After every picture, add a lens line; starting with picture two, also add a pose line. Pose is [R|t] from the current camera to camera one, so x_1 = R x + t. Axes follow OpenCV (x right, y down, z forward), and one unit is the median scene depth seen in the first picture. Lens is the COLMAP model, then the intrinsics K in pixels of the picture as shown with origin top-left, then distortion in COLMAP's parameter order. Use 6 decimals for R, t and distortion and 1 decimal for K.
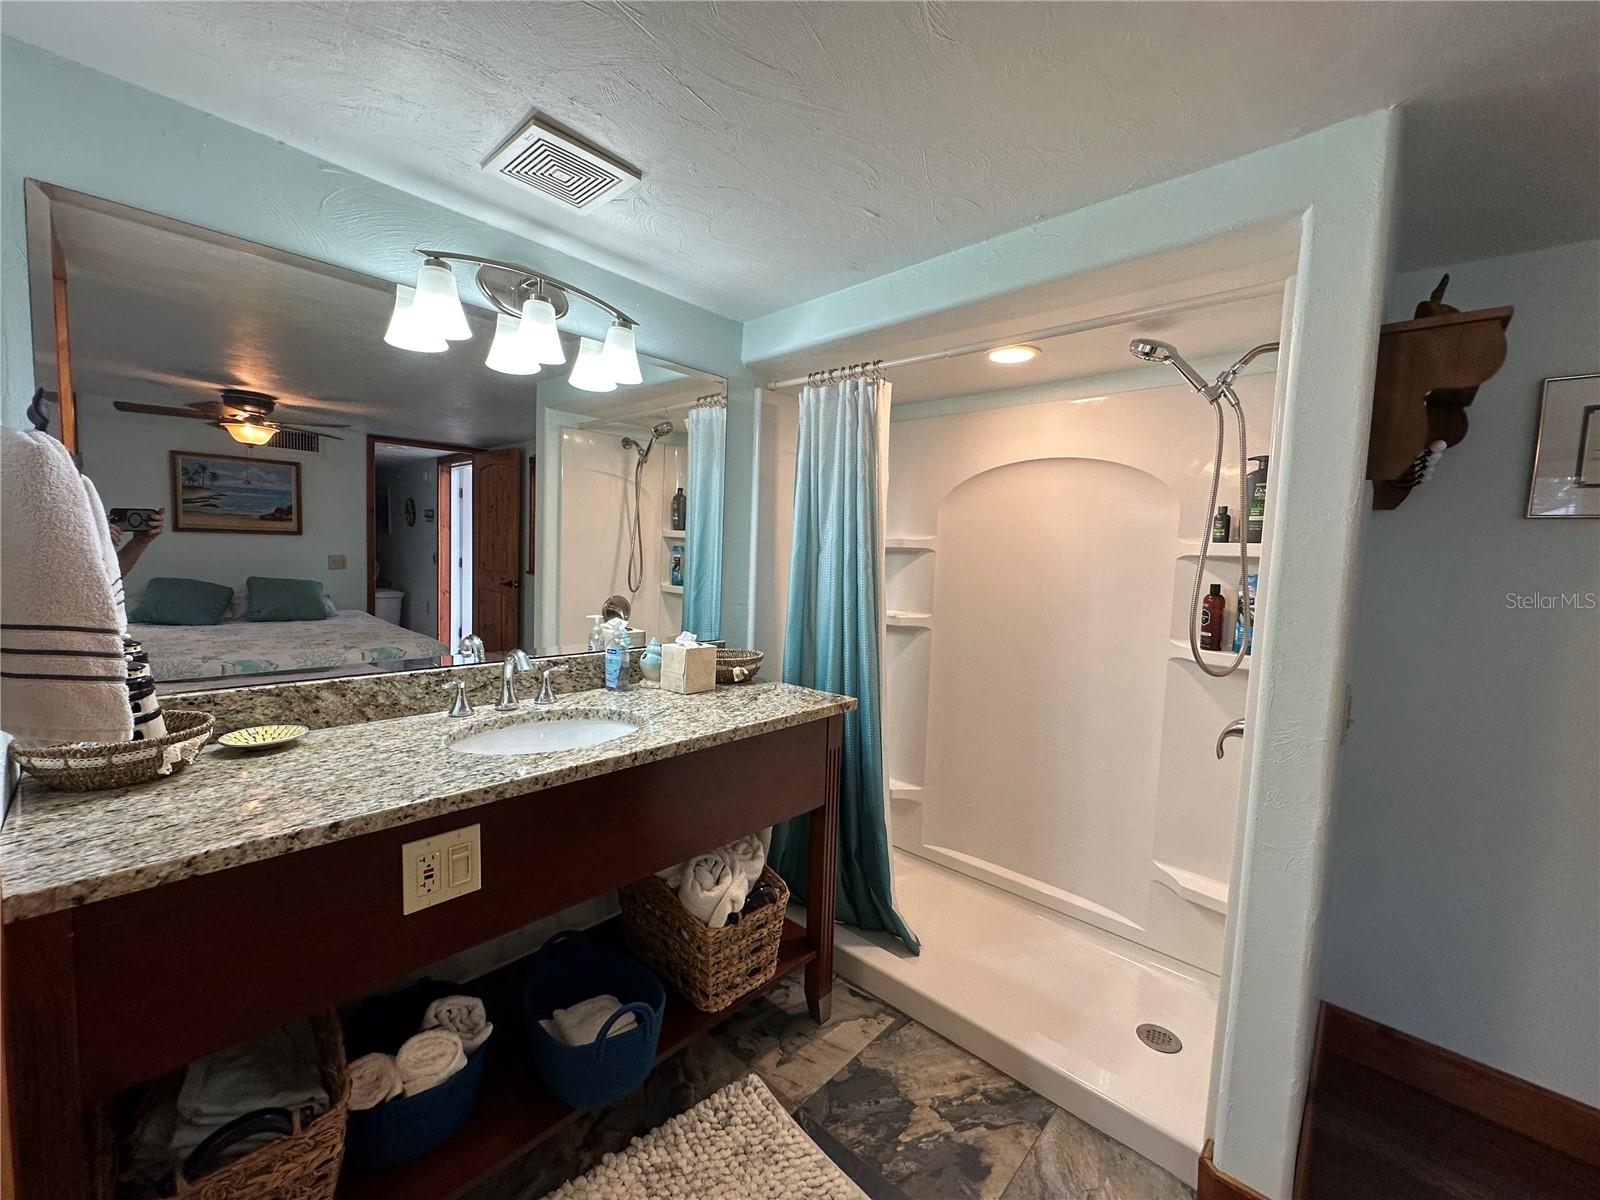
lens RADIAL K [[640.0, 0, 799.3], [0, 640.0, 598.2], [0, 0, 1]] dist [-0.006172, 0.001578]
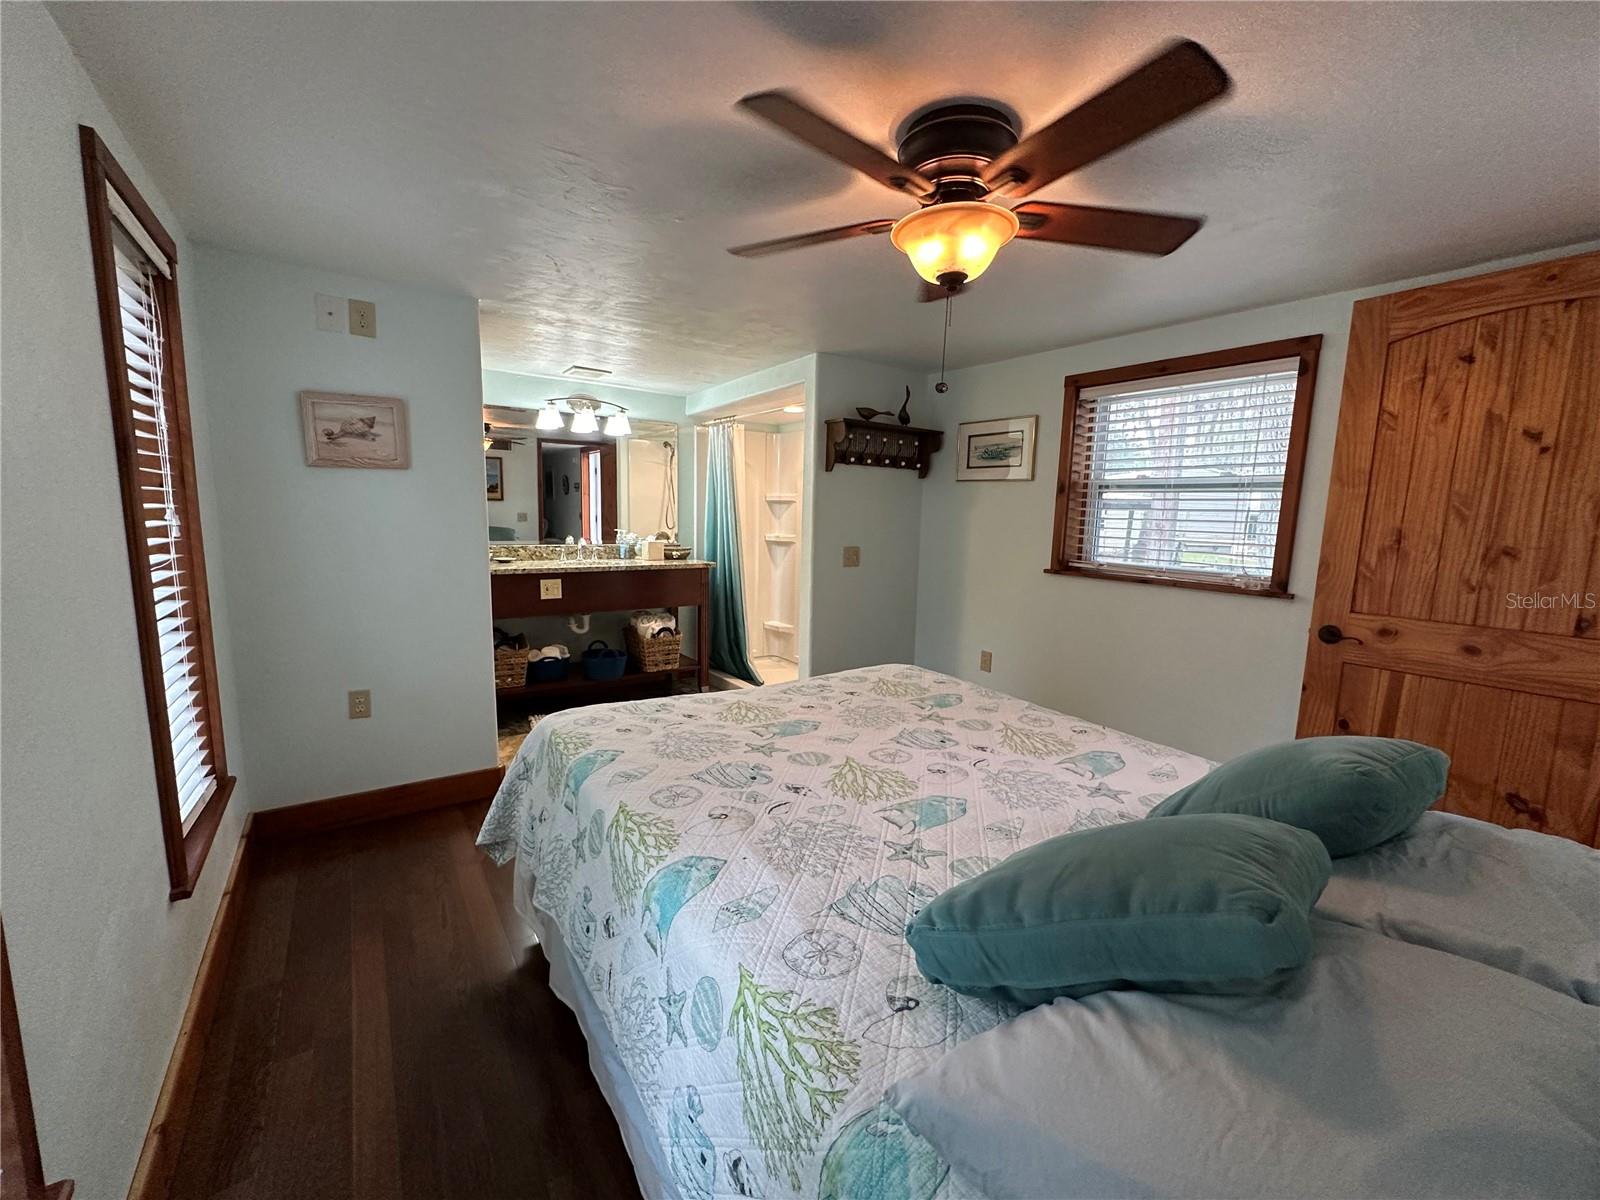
lens RADIAL K [[640.0, 0, 798.9], [0, 640.0, 597.0], [0, 0, 1]] dist [-0.006172, 0.001578]
pose [[0.976222, 0.016893, -0.216115, 1.046542], [-0.005085, 0.998469, 0.055077, 0.173317], [0.216715, -0.052669, 0.974813, -1.459933]]
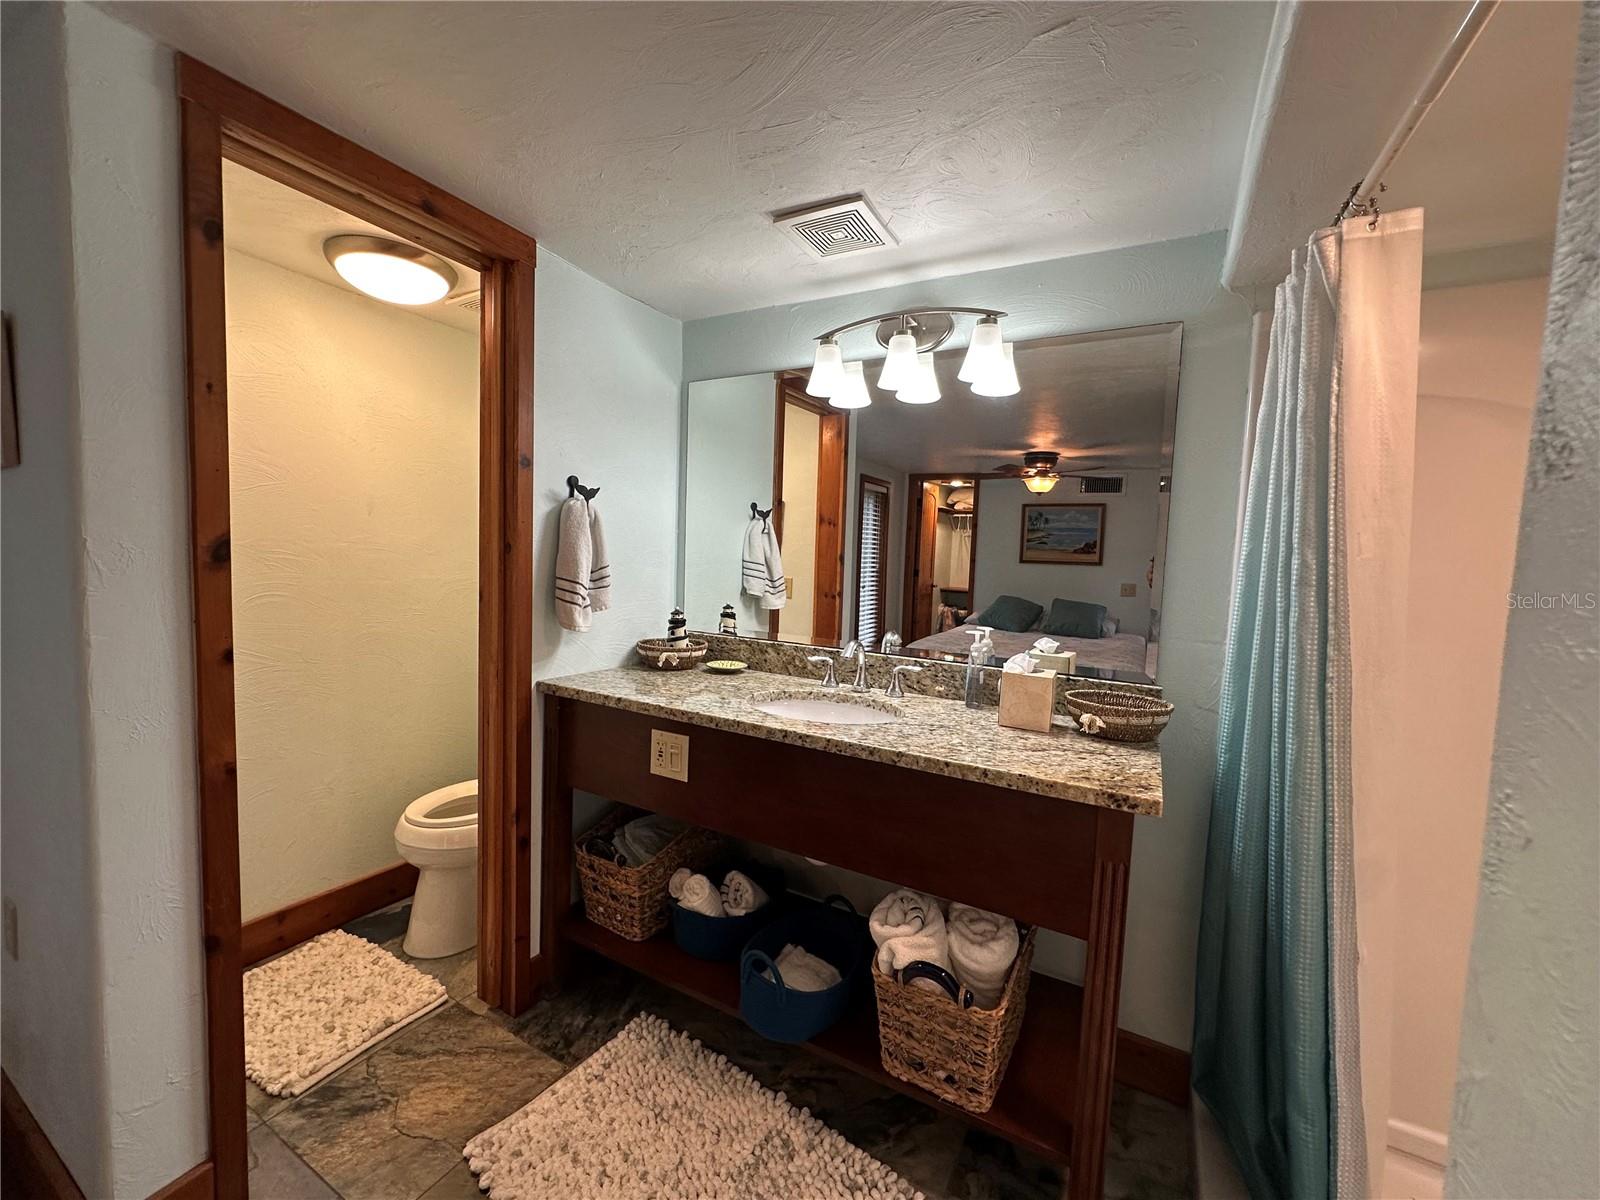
lens RADIAL K [[640.0, 0, 801.8], [0, 640.0, 599.1], [0, 0, 1]] dist [-0.006172, 0.001578]
pose [[0.238128, 0.038916, -0.970454, 0.653881], [-0.100789, 0.994792, 0.015161, -0.002729], [0.965990, 0.094201, 0.240810, 0.595337]]
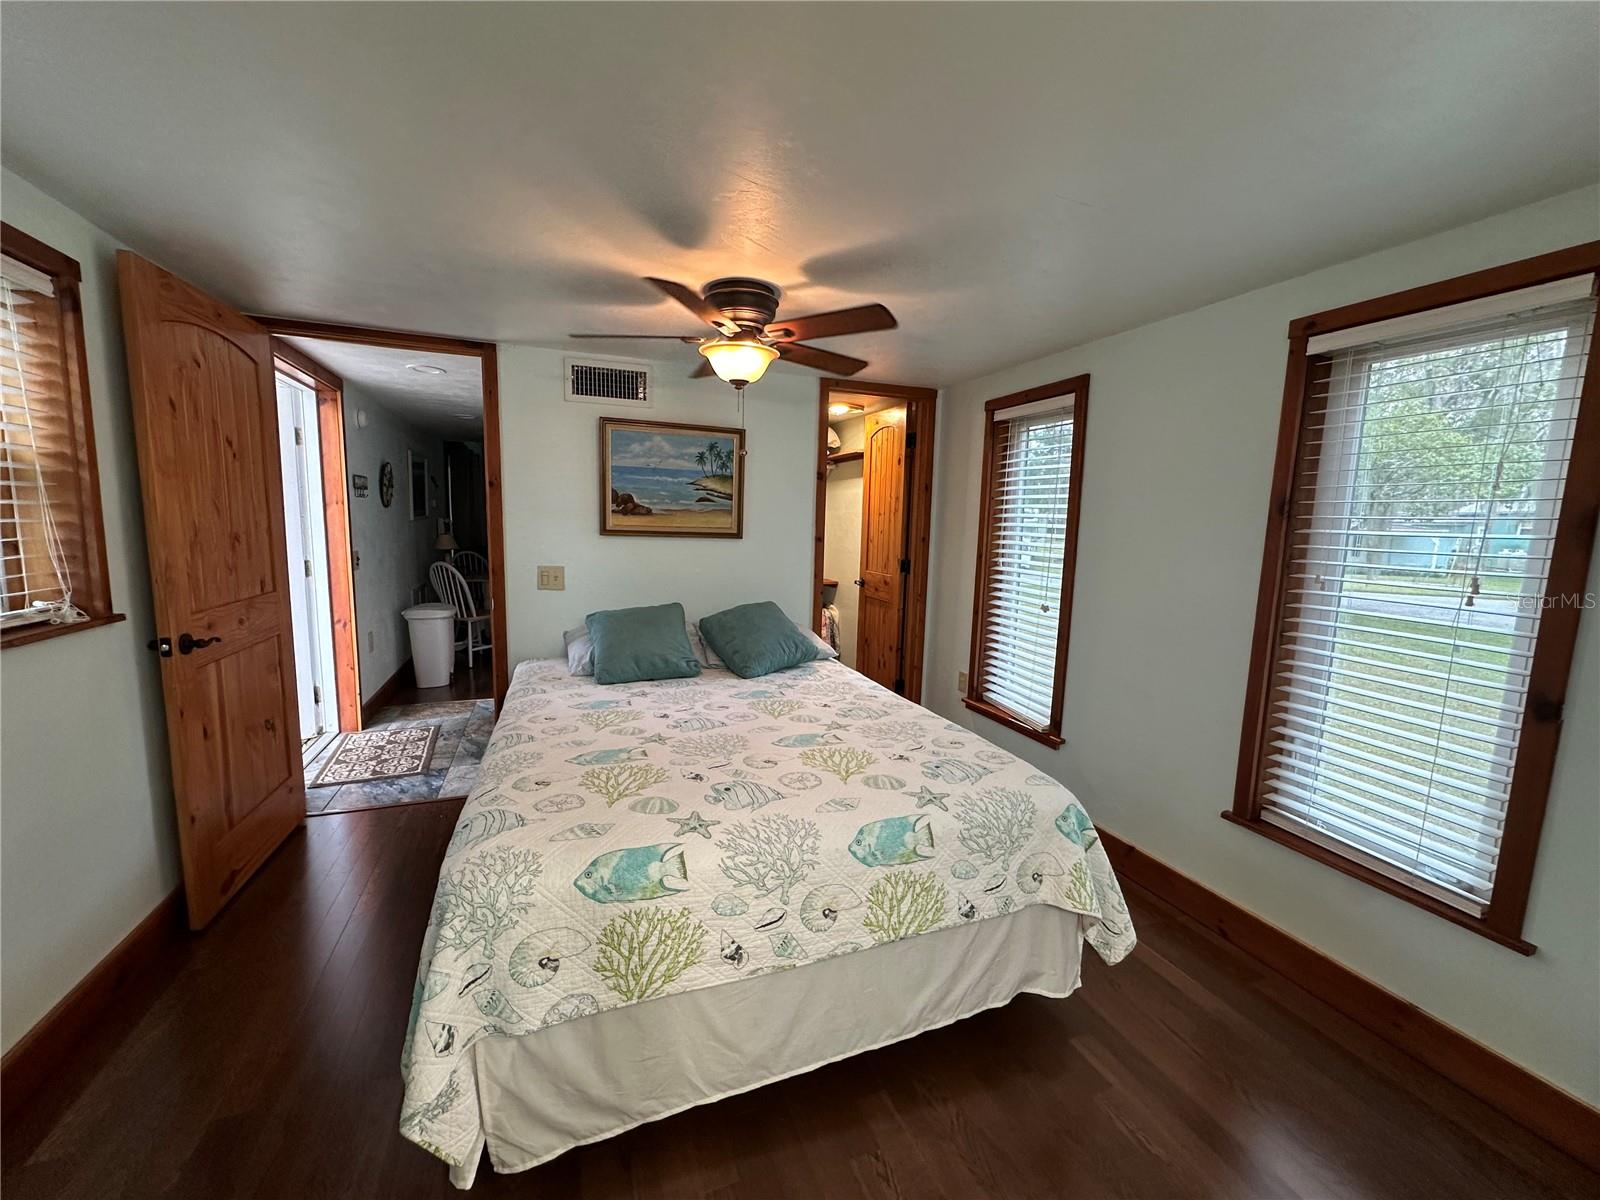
lens RADIAL K [[640.0, 0, 795.5], [0, 640.0, 604.5], [0, 0, 1]] dist [-0.006172, 0.001578]
pose [[-0.889713, -0.122024, 0.439910, 0.279047], [-0.027087, 0.976028, 0.215951, -0.053493], [-0.455716, 0.180218, -0.871691, 0.721810]]
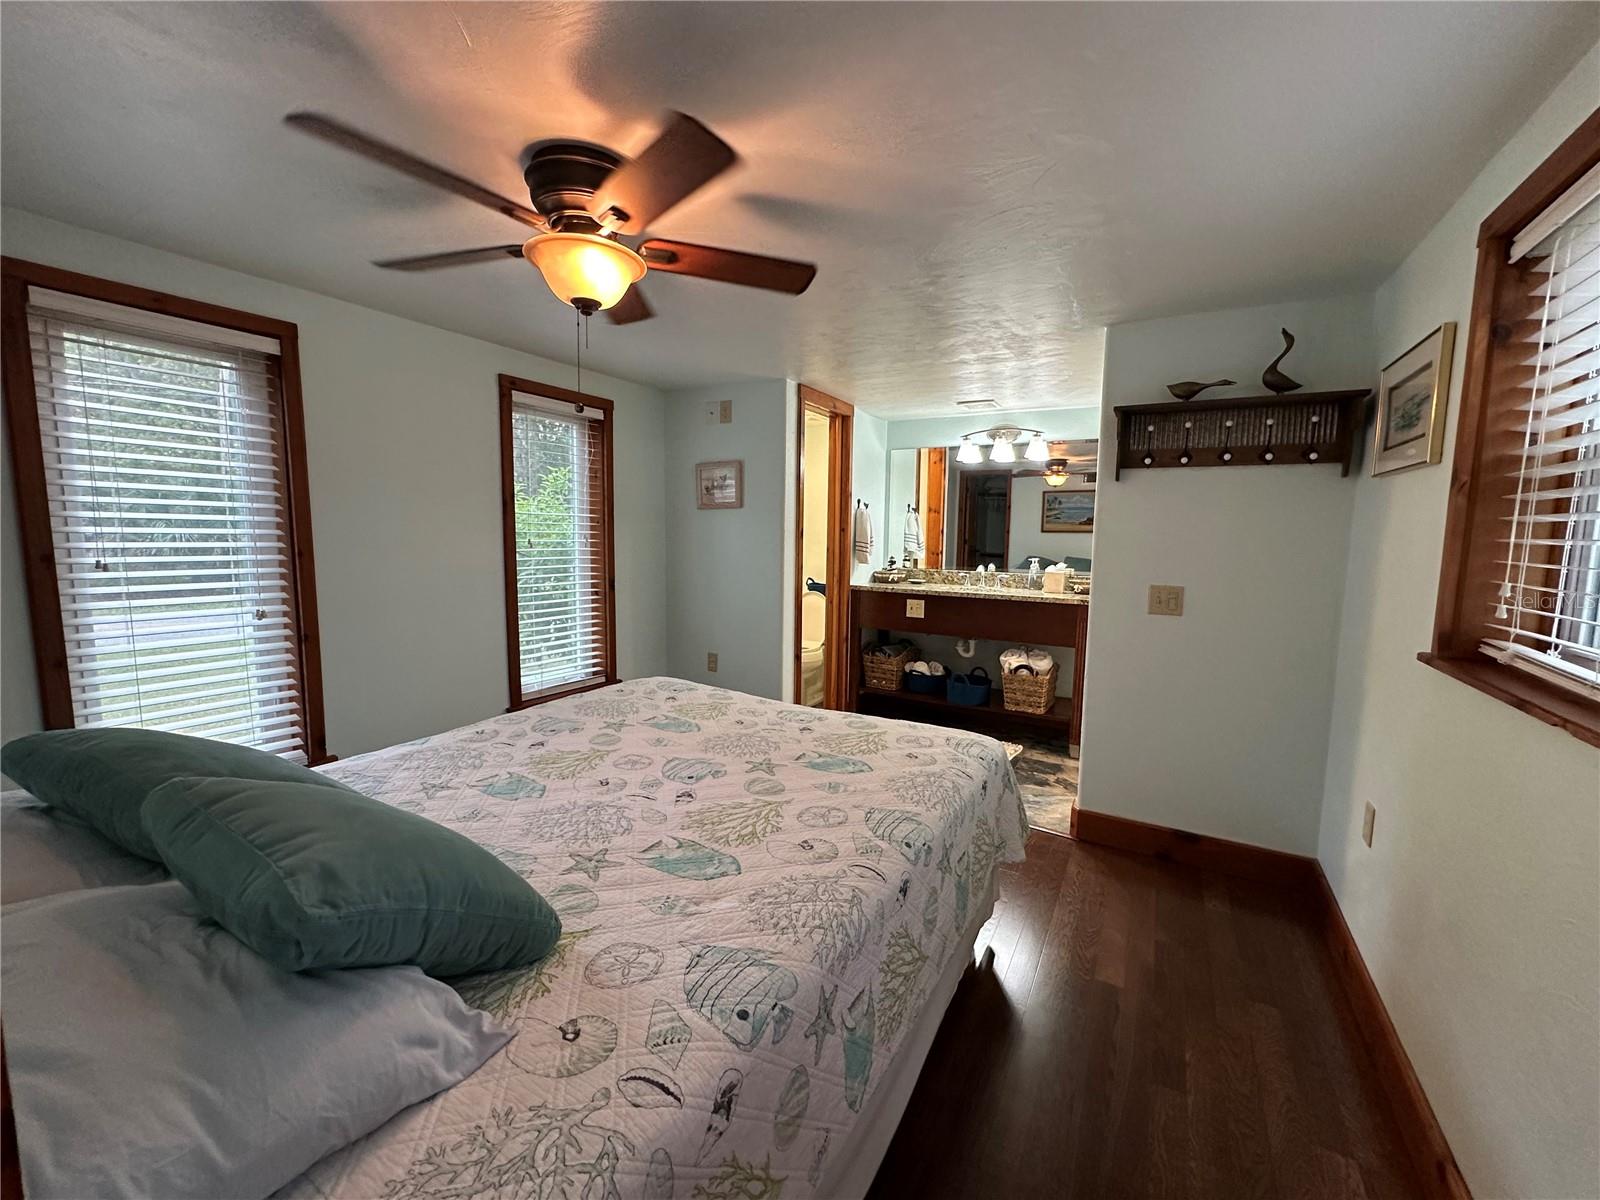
lens RADIAL K [[640.0, 0, 805.4], [0, 640.0, 600.1], [0, 0, 1]] dist [-0.006172, 0.001578]
pose [[0.226785, 0.071956, -0.971283, 2.078277], [-0.078479, 0.995374, 0.055416, 0.134664], [0.970778, 0.063658, 0.231383, -0.389727]]
